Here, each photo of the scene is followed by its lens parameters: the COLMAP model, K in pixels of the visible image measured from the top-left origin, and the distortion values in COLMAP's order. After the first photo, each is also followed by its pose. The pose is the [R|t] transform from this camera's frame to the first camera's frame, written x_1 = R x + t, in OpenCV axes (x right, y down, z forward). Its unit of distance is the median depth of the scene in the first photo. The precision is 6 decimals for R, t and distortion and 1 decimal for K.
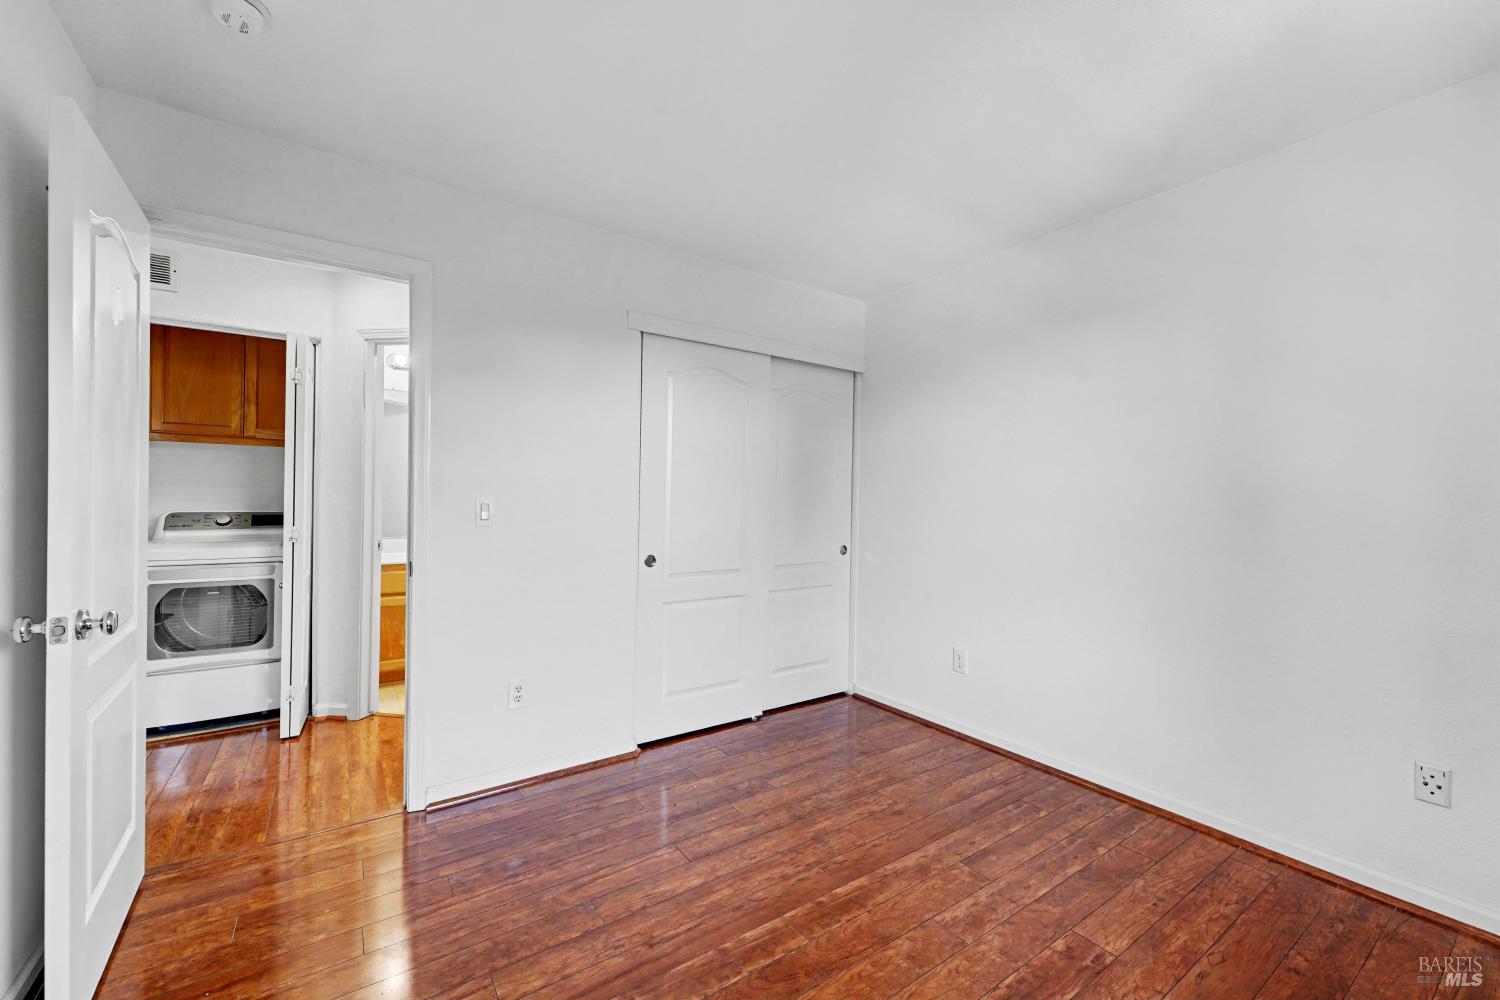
lens RADIAL K [[602.0, 0, 755.0], [0, 602.0, 498.5], [0, 0, 1]] dist [0.004965, -0.002346]
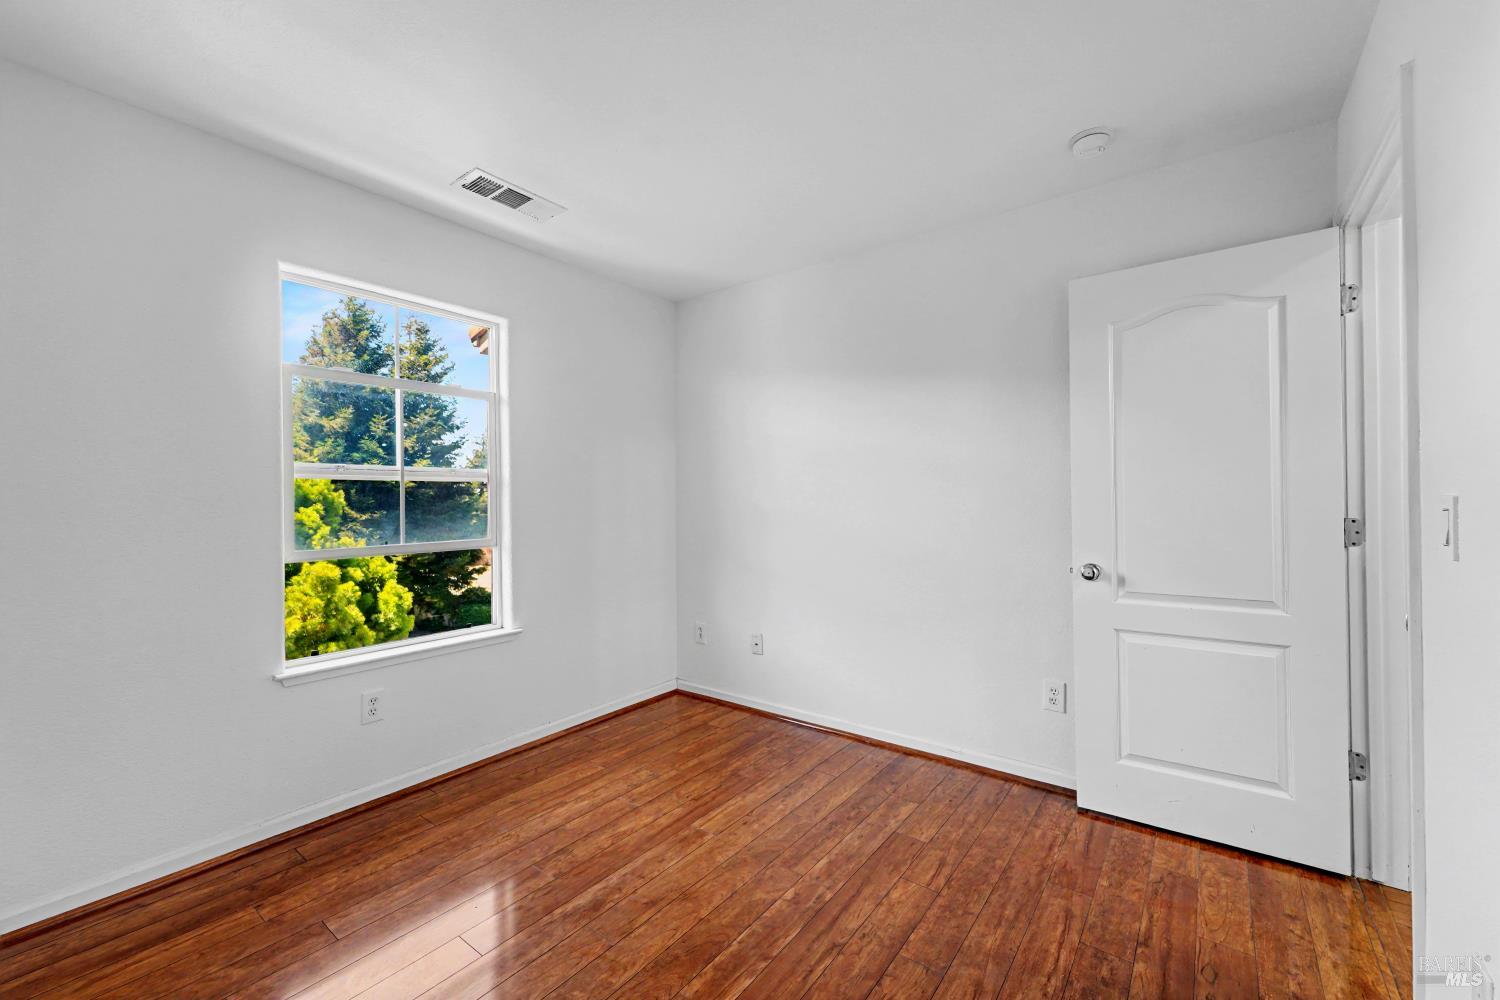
lens RADIAL K [[602.0, 0, 755.0], [0, 602.0, 498.5], [0, 0, 1]] dist [0.004965, -0.002346]
pose [[-0.952342, -0.003189, -0.305015, 0.191419], [-0.003004, 0.999995, -0.001077, 0.002510], [0.305017, -0.000109, -0.952347, 1.400357]]
